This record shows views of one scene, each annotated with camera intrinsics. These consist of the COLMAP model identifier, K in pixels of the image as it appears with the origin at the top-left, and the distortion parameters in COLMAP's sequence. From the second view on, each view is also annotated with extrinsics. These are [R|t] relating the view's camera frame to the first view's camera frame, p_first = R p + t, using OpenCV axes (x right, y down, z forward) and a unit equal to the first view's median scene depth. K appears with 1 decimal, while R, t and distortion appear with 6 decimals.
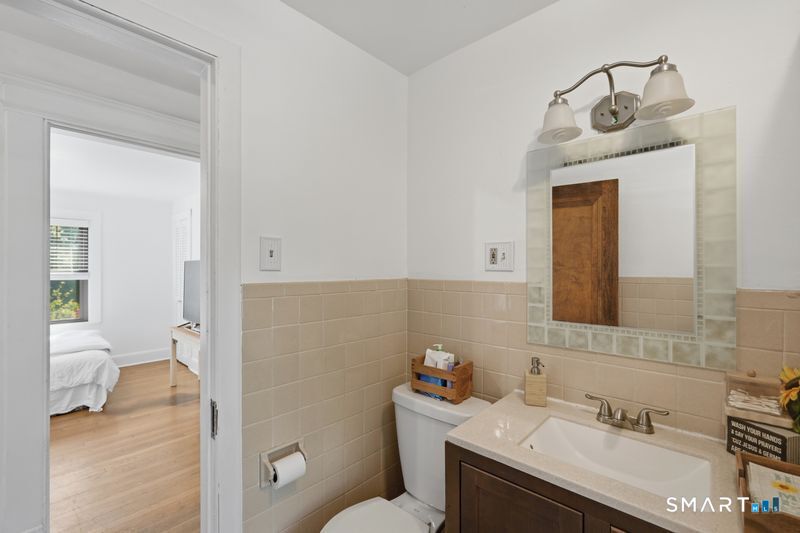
lens RADIAL K [[348.8, 0, 403.3], [0, 348.8, 270.9], [0, 0, 1]] dist [-0.002243, 0.003058]
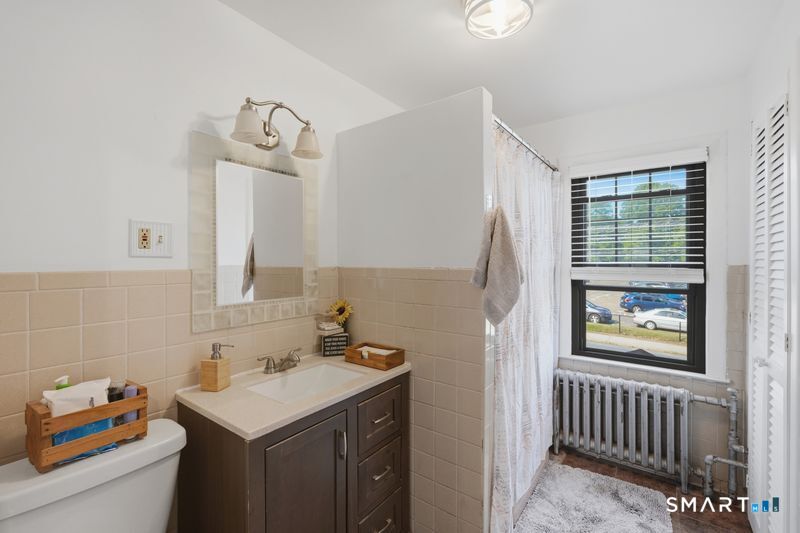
lens RADIAL K [[348.8, 0, 403.4], [0, 348.8, 260.2], [0, 0, 1]] dist [-0.002243, 0.003058]
pose [[-0.096571, -0.011027, 0.995265, -0.747963], [-0.007073, 0.999921, 0.010392, -0.006177], [-0.995301, -0.006036, -0.096641, 0.619205]]
